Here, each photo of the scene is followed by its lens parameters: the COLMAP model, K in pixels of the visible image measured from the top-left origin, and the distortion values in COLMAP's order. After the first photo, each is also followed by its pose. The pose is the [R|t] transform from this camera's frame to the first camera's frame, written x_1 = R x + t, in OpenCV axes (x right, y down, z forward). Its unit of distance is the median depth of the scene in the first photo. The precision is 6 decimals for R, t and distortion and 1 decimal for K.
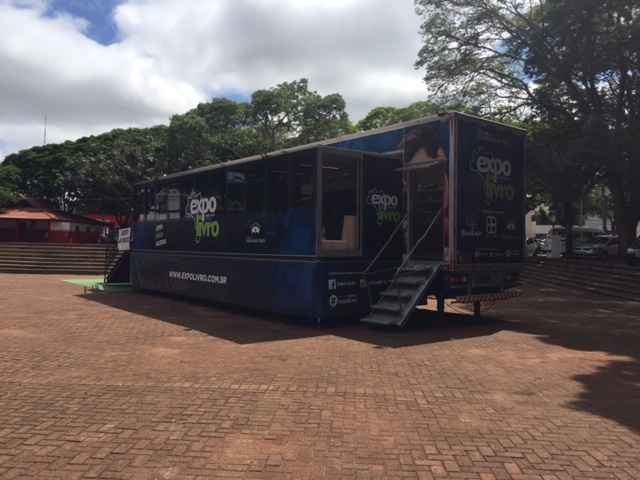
lens RADIAL K [[538.7, 0, 320.0], [0, 538.7, 240.0], [0, 0, 1]] dist [0.073578, -0.100410]
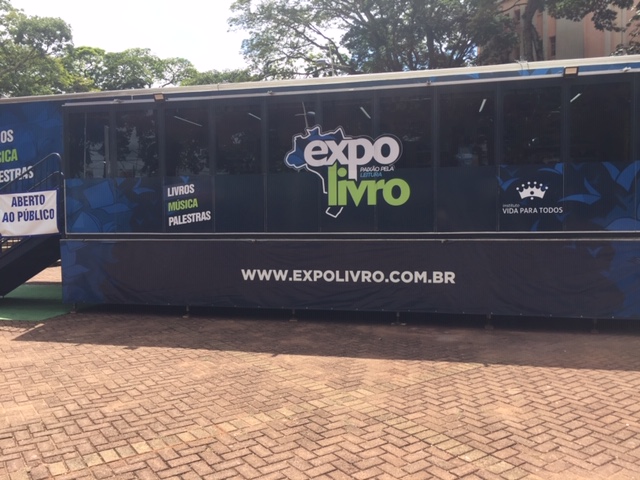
lens RADIAL K [[538.7, 0, 320.0], [0, 538.7, 240.0], [0, 0, 1]] dist [0.073578, -0.100410]
pose [[0.793025, -0.053371, 0.606847, -0.602239], [0.015510, 0.997601, 0.067469, -0.009225], [-0.608992, -0.044092, 0.791950, 0.564715]]
